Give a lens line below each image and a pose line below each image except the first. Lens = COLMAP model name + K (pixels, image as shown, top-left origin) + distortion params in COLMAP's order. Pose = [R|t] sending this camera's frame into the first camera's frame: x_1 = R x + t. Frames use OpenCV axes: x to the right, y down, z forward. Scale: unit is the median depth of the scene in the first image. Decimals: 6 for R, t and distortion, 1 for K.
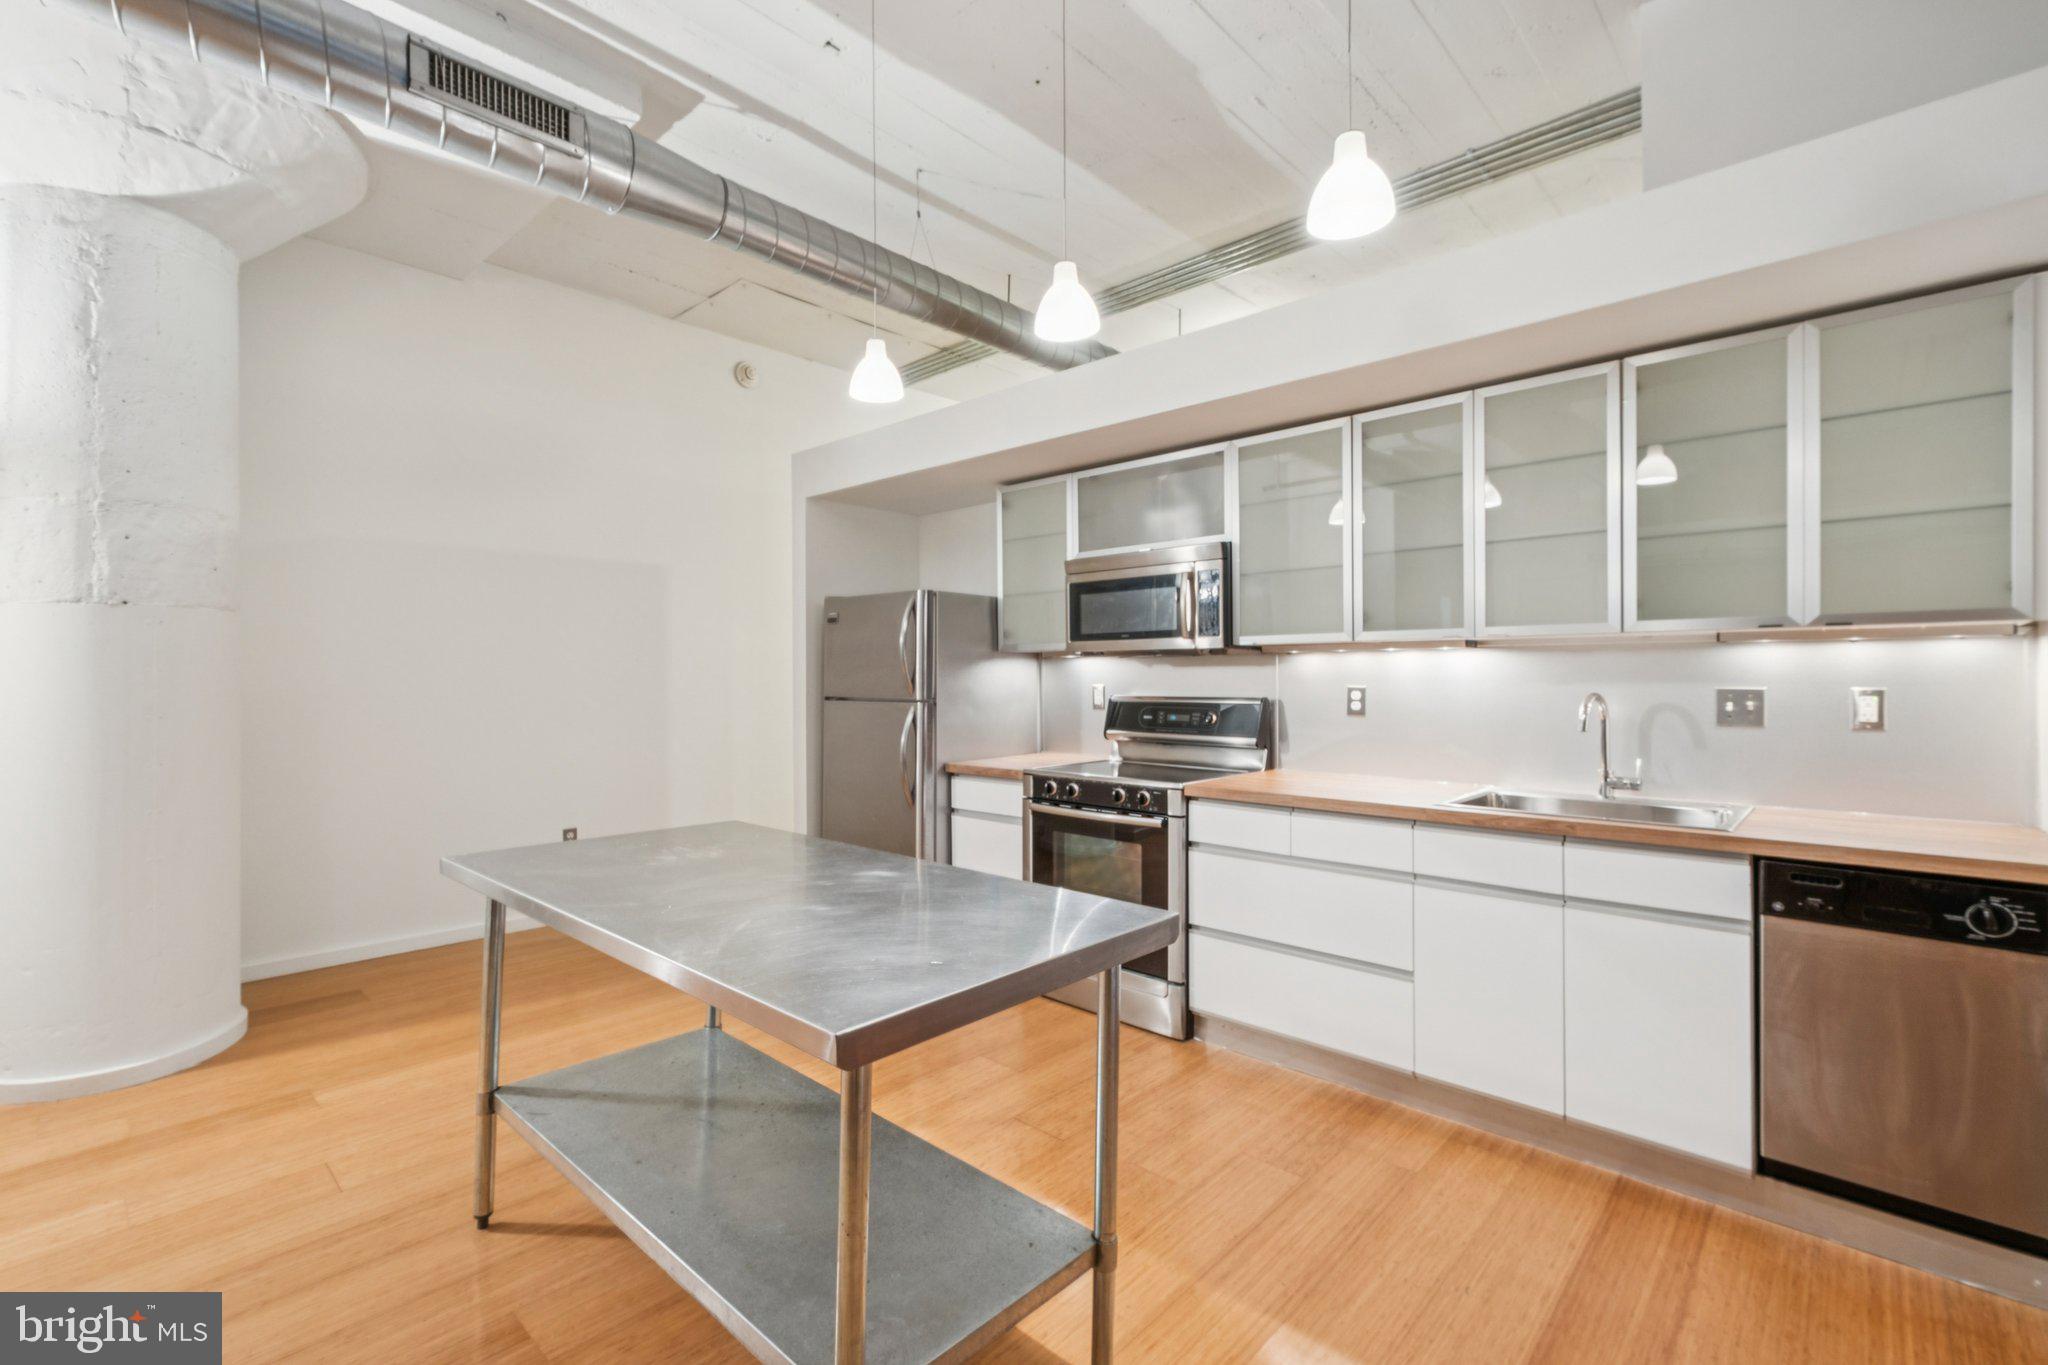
lens RADIAL K [[909.4, 0, 1018.7], [0, 909.4, 674.3], [0, 0, 1]] dist [0.009308, 0.002213]
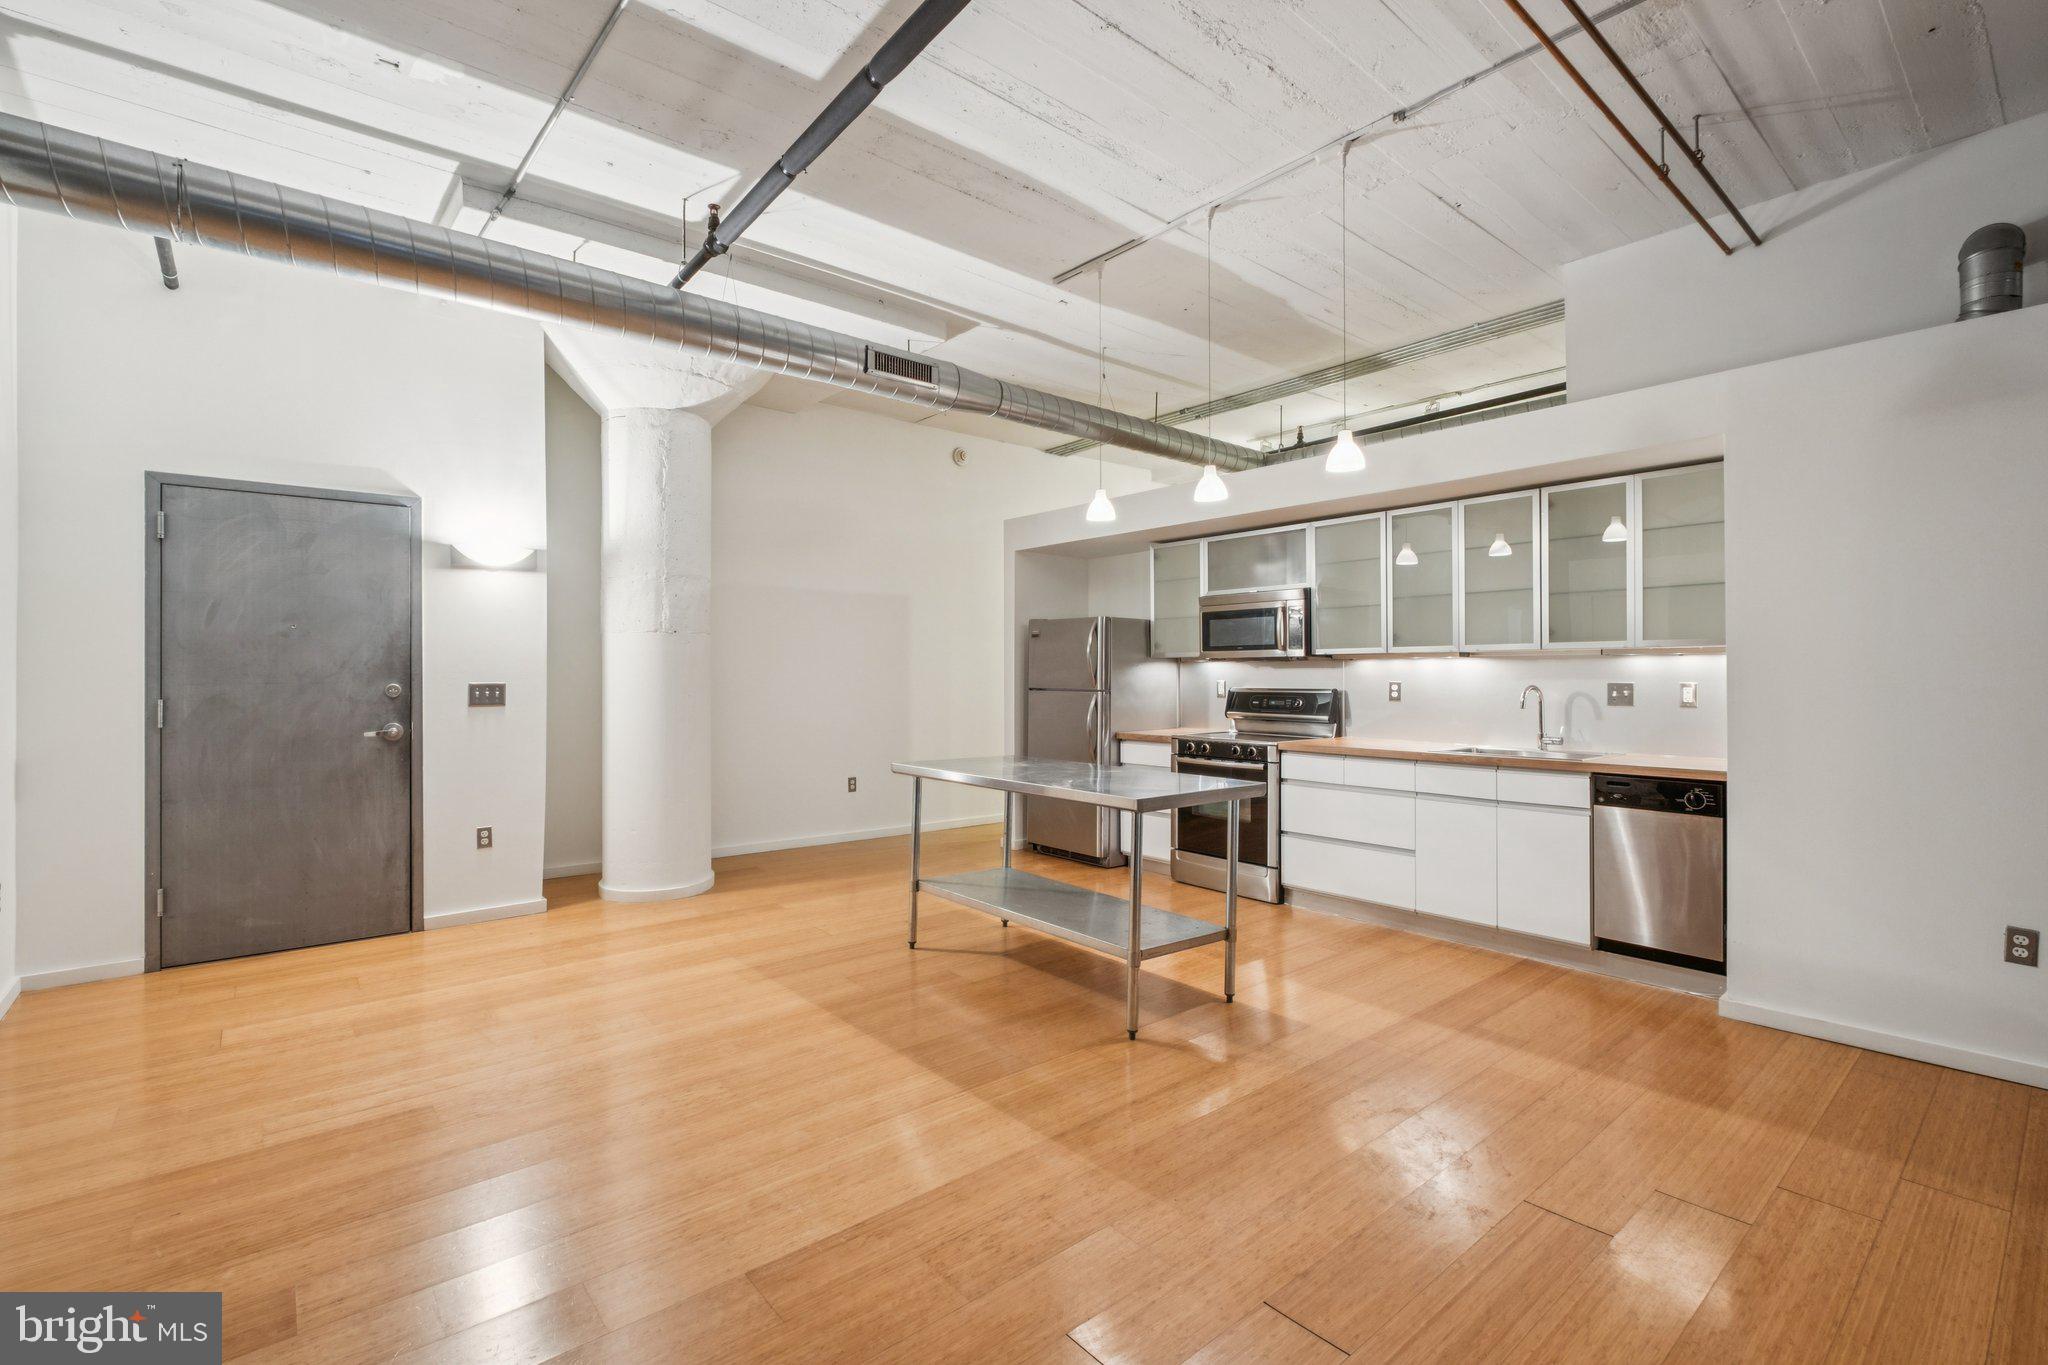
lens RADIAL K [[909.4, 0, 1021.7], [0, 909.4, 668.9], [0, 0, 1]] dist [0.009308, 0.002213]
pose [[0.993018, 0.002099, -0.117948, -0.075959], [-0.002740, 0.999982, -0.005279, 0.001816], [0.117935, 0.005565, 0.993006, -0.635150]]
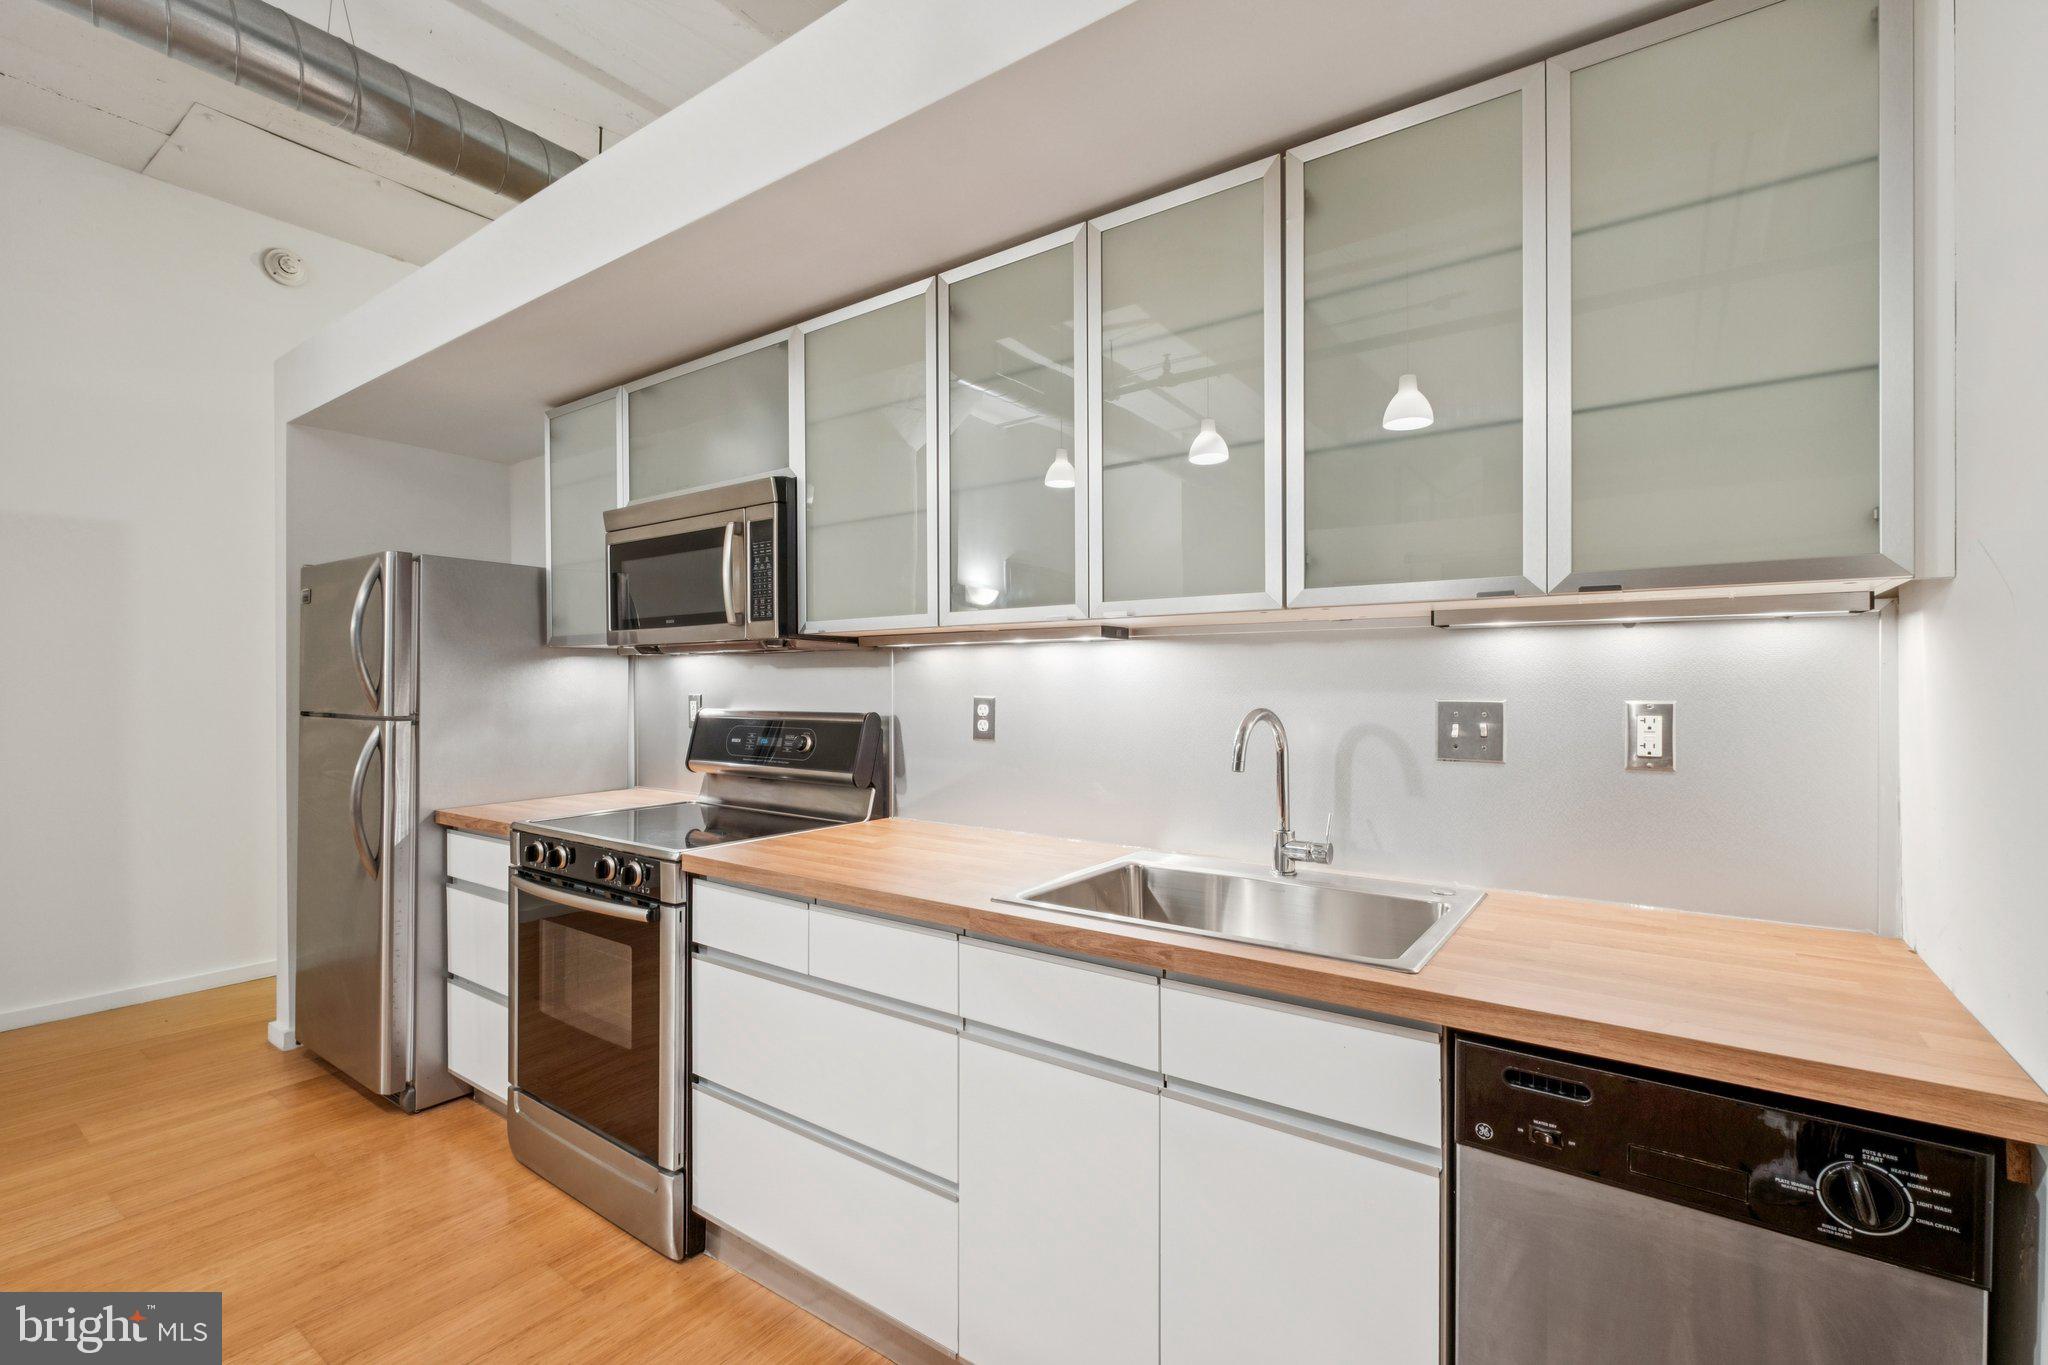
lens RADIAL K [[909.4, 0, 1019.2], [0, 909.4, 680.4], [0, 0, 1]] dist [0.009308, 0.002213]
pose [[0.992081, 0.000994, 0.125597, 0.332774], [-0.001017, 0.999999, 0.000118, 0.001031], [-0.125596, -0.000245, 0.992081, 0.345309]]
